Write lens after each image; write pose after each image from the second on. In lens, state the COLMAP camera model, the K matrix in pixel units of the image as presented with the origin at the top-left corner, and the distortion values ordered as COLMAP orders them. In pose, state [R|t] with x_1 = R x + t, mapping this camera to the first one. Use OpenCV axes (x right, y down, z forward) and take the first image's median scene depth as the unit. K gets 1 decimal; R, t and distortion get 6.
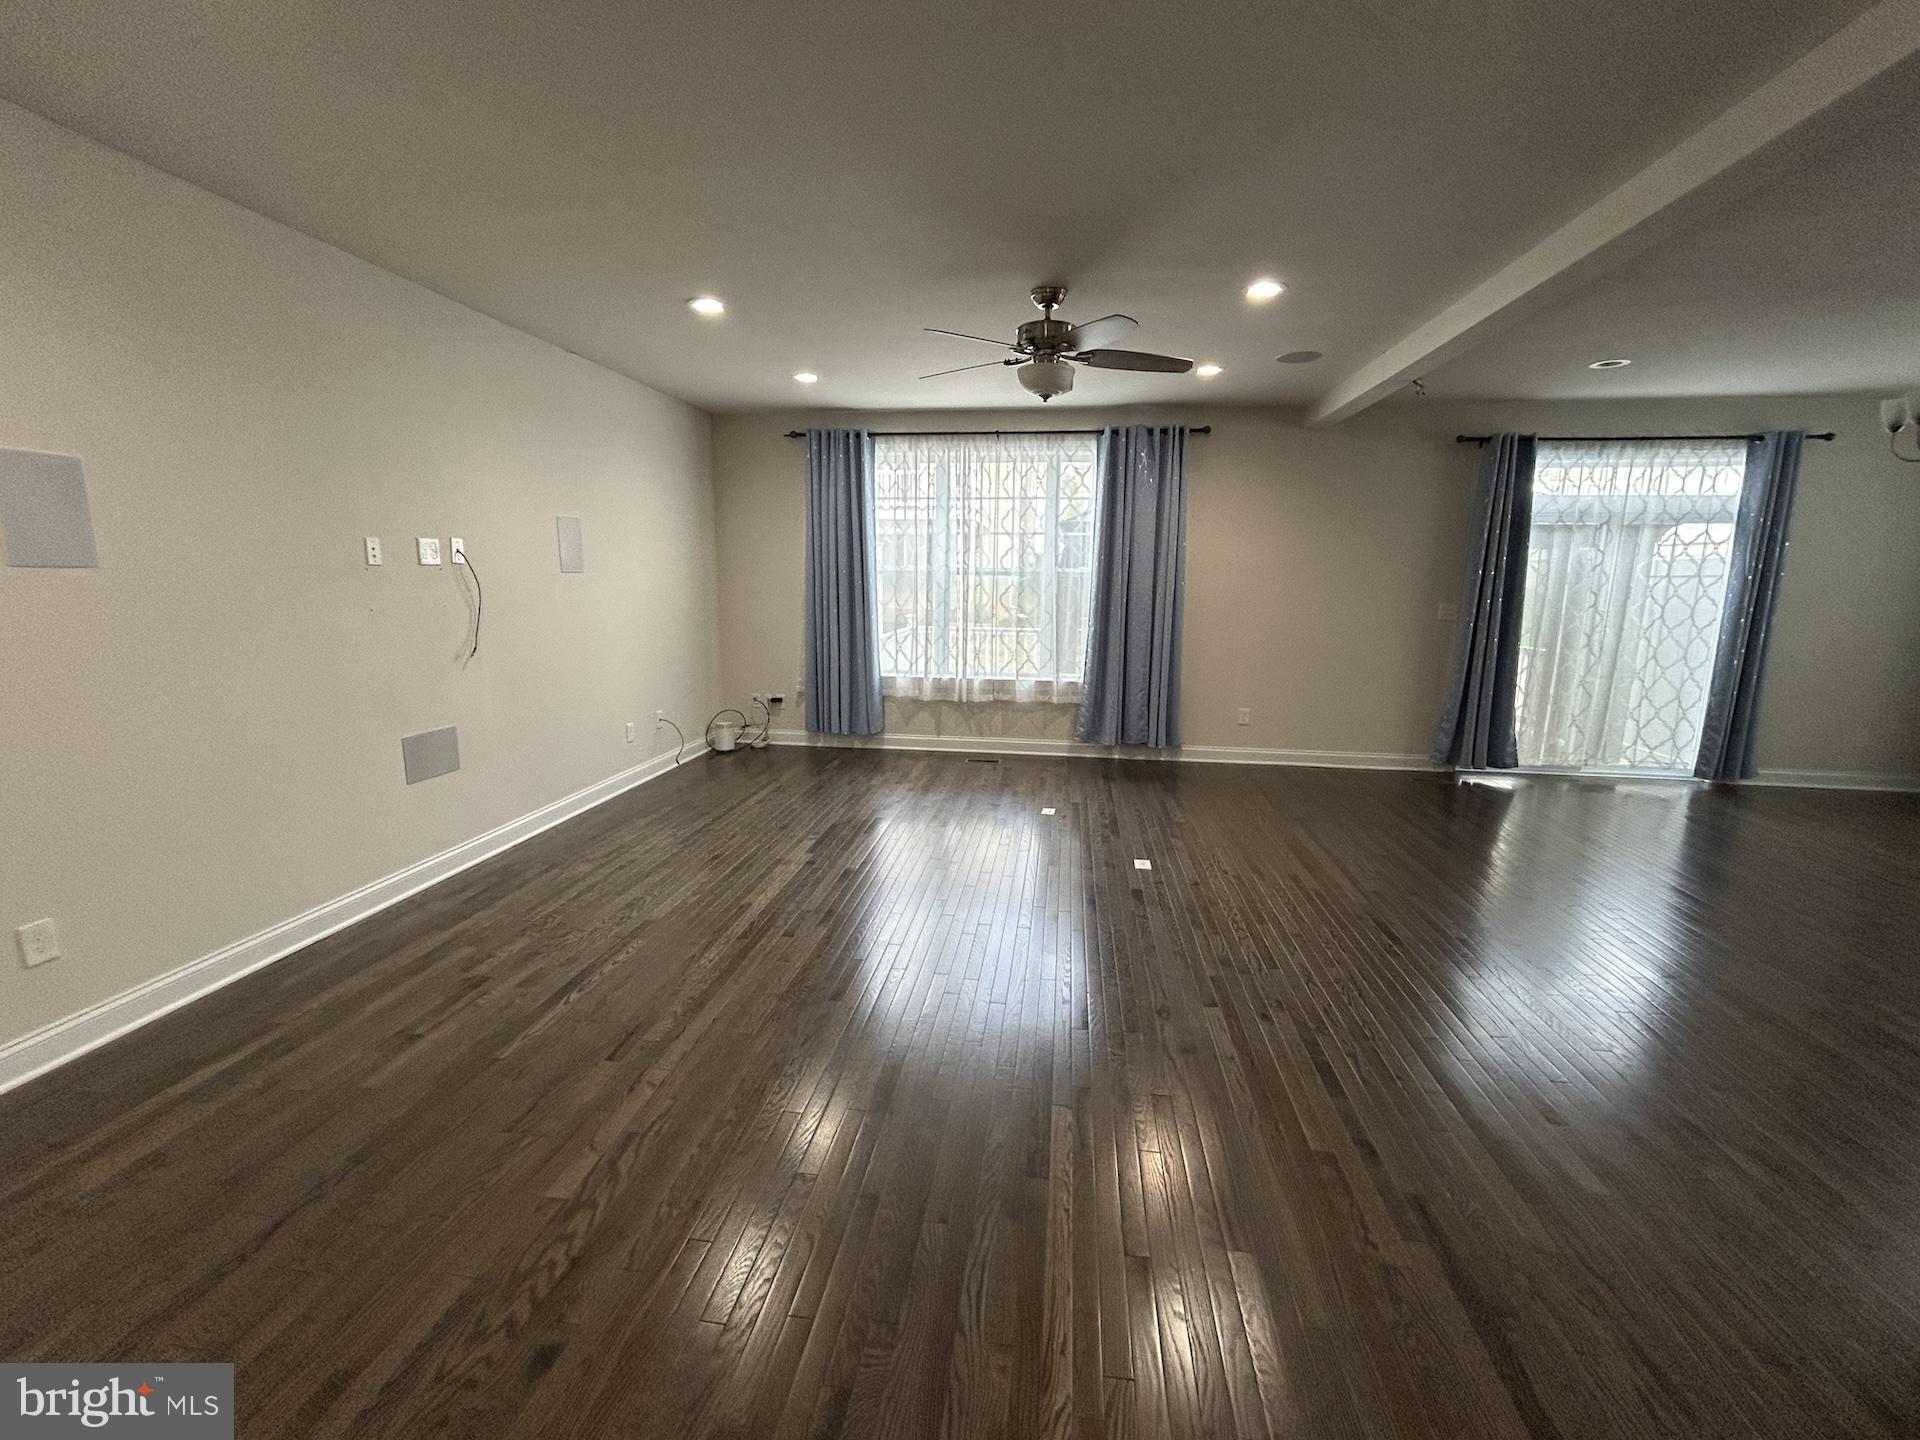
lens RADIAL K [[807.1, 0, 956.7], [0, 807.1, 713.5], [0, 0, 1]] dist [-0.001305, 0.000704]
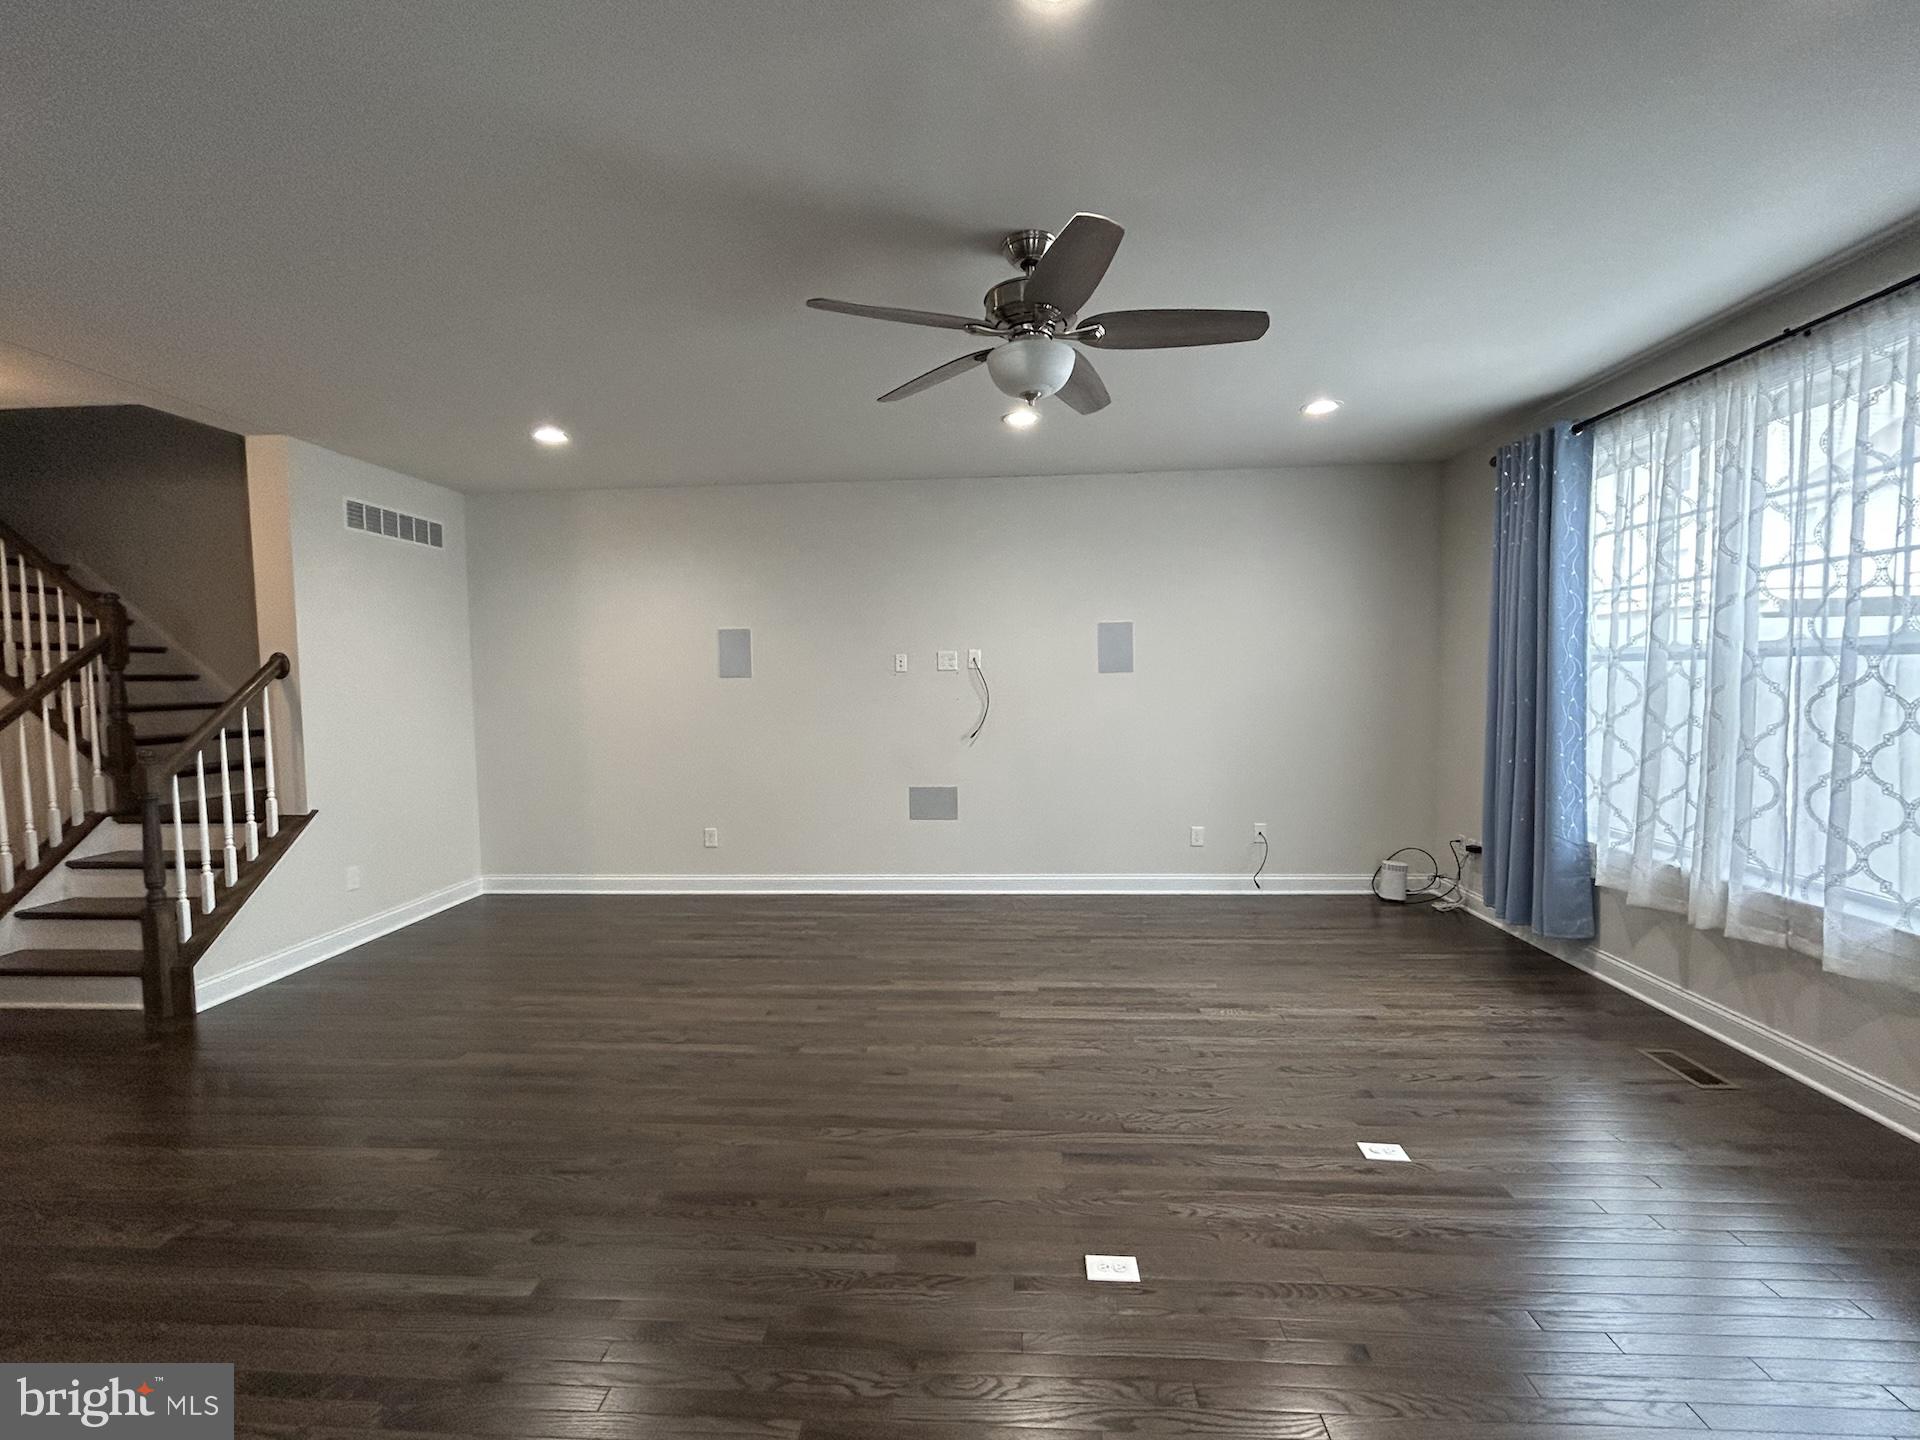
lens RADIAL K [[807.1, 0, 956.7], [0, 807.1, 713.5], [0, 0, 1]] dist [-0.001305, 0.000704]
pose [[0.075247, 0.034504, -0.996568, 0.478630], [-0.153656, 0.987866, 0.022601, -0.089851], [0.985255, 0.151428, 0.079635, 0.581631]]
